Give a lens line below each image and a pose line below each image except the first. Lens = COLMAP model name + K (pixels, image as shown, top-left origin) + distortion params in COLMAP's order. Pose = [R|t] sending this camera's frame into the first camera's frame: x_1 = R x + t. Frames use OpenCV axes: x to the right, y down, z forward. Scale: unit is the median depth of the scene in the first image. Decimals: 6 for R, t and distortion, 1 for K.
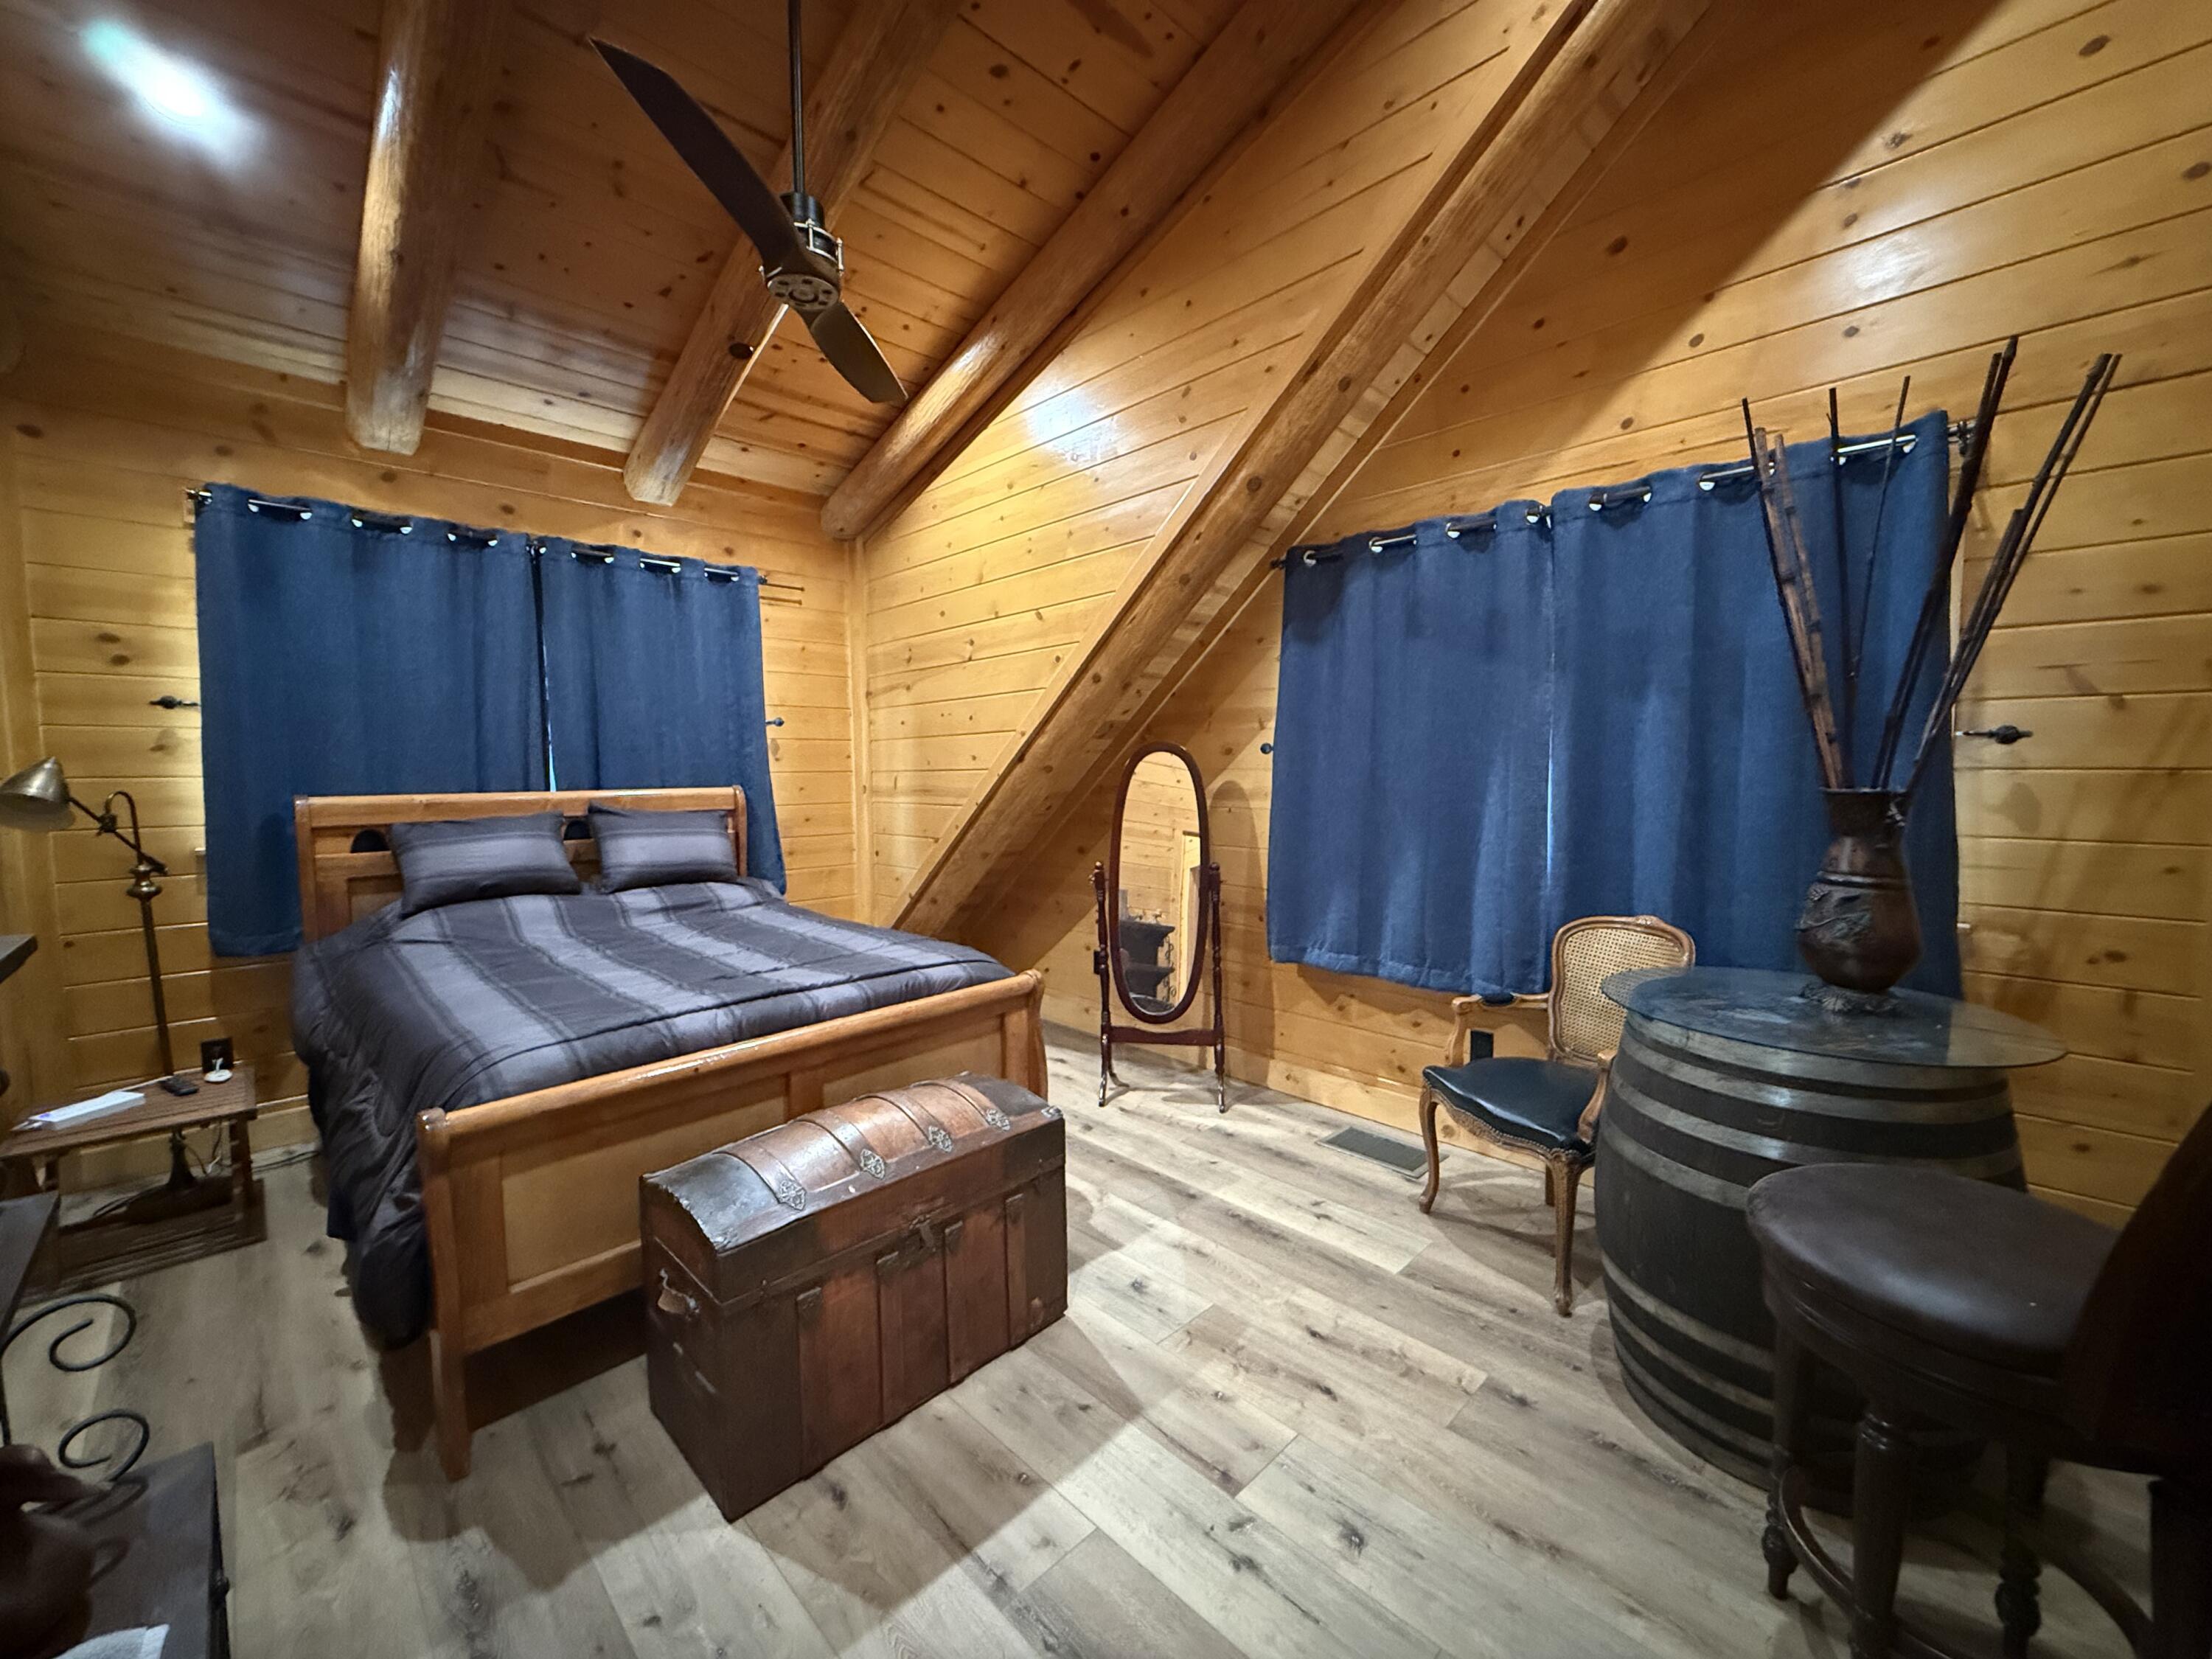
lens RADIAL K [[880.2, 0, 1103.0], [0, 880.2, 828.5], [0, 0, 1]] dist [-0.000290, 0.000102]
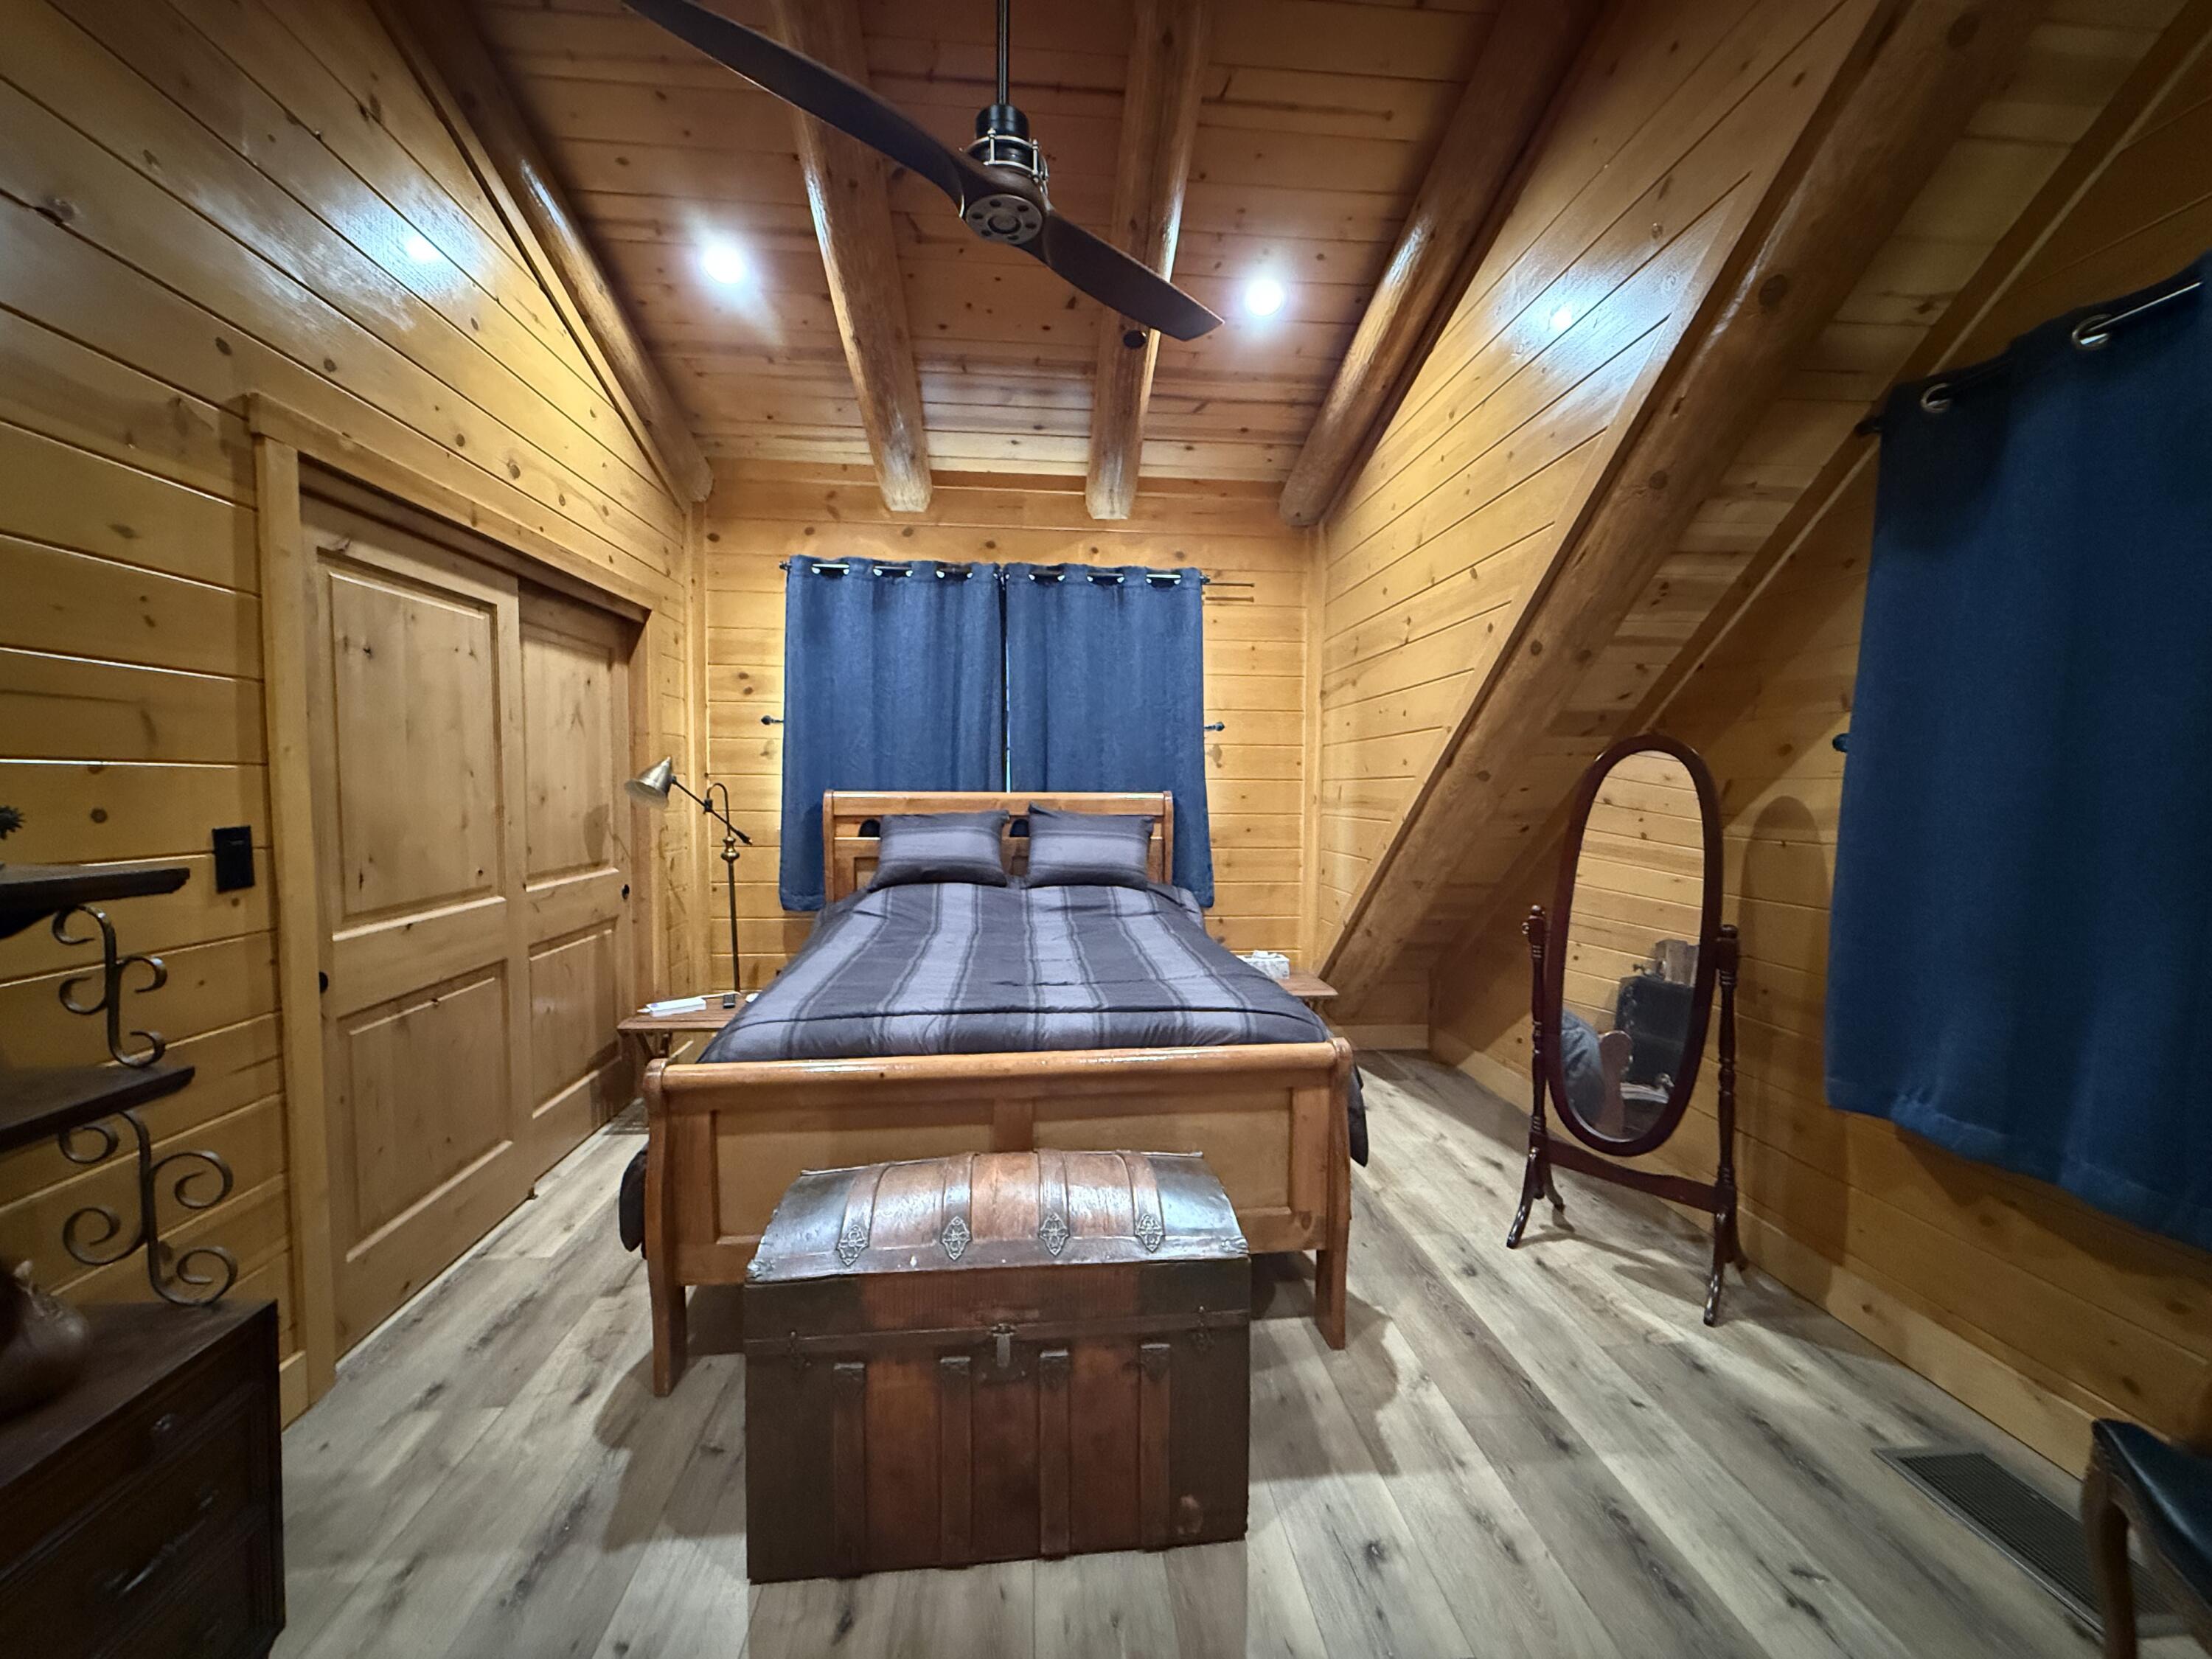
lens RADIAL K [[880.2, 0, 1103.0], [0, 880.2, 828.5], [0, 0, 1]] dist [-0.000290, 0.000102]
pose [[0.771319, 0.044878, -0.634864, 0.182064], [-0.057399, 0.998351, 0.000837, -0.004741], [0.633855, 0.035795, 0.772624, 0.228845]]
